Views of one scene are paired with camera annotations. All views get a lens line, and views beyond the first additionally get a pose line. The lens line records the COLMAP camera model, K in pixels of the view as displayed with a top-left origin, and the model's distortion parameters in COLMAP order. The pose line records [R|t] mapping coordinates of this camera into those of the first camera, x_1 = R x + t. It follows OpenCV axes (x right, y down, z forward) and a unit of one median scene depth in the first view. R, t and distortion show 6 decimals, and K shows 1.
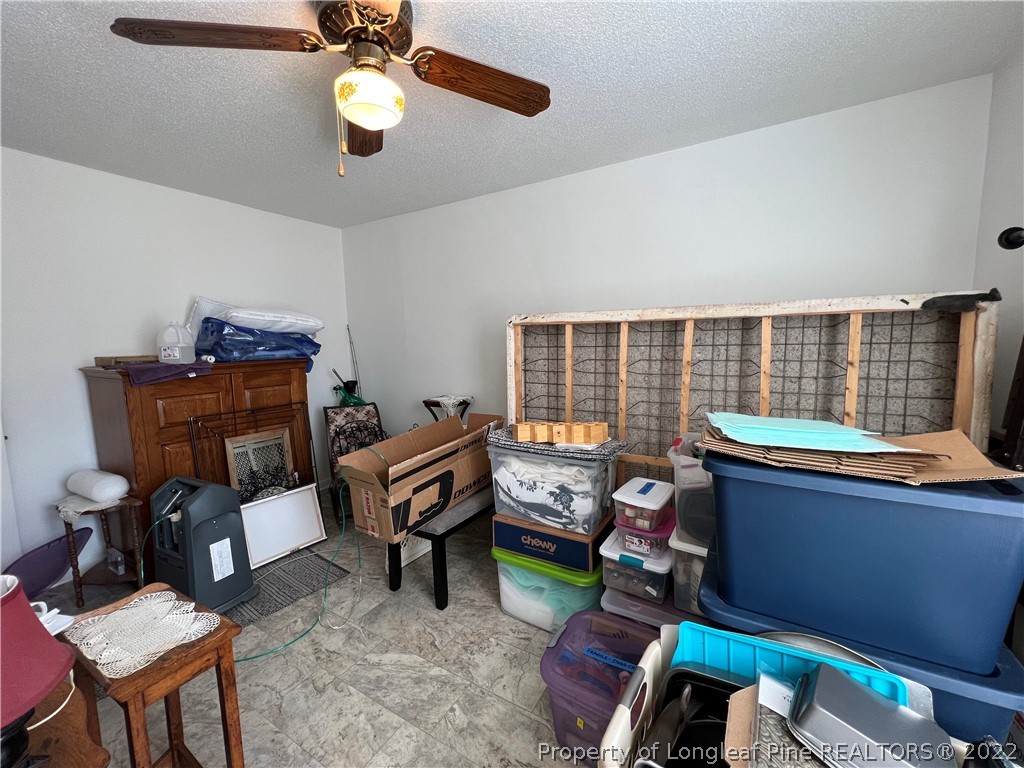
lens RADIAL K [[402.9, 0, 511.6], [0, 402.9, 389.5], [0, 0, 1]] dist [-0.002388, -0.000185]
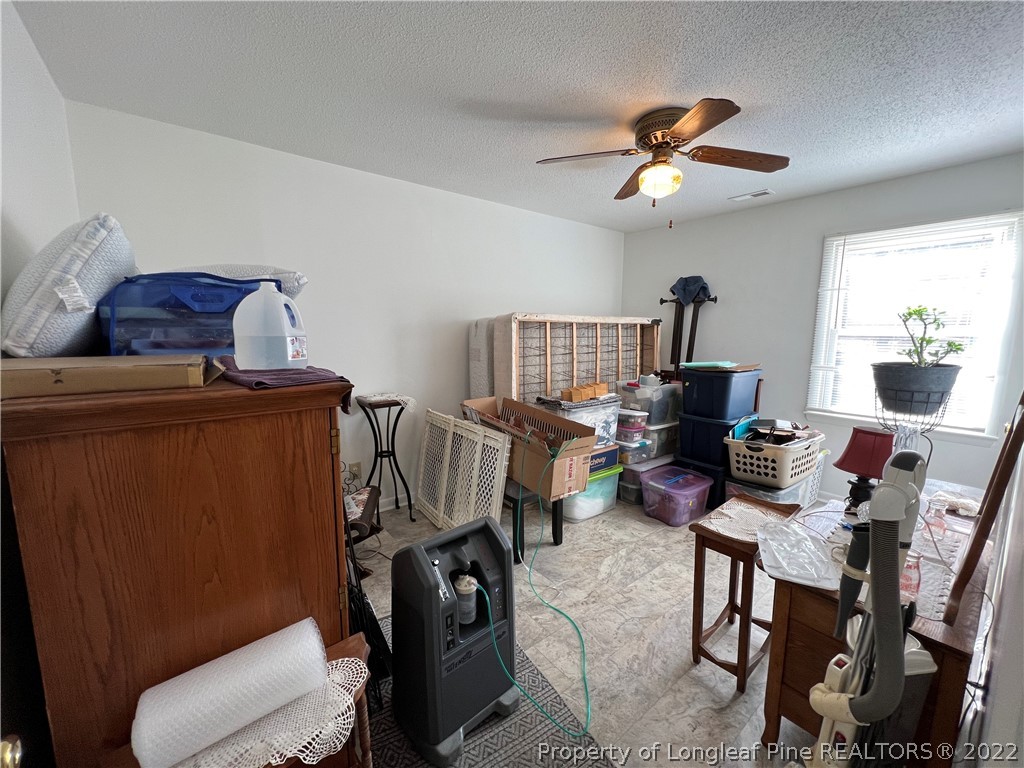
lens RADIAL K [[402.9, 0, 511.6], [0, 402.9, 389.5], [0, 0, 1]] dist [-0.002388, -0.000185]
pose [[0.366154, -0.115952, 0.923302, -1.537775], [0.102348, 0.991205, 0.083891, -0.069312], [-0.924909, 0.063781, 0.374801, 0.721249]]
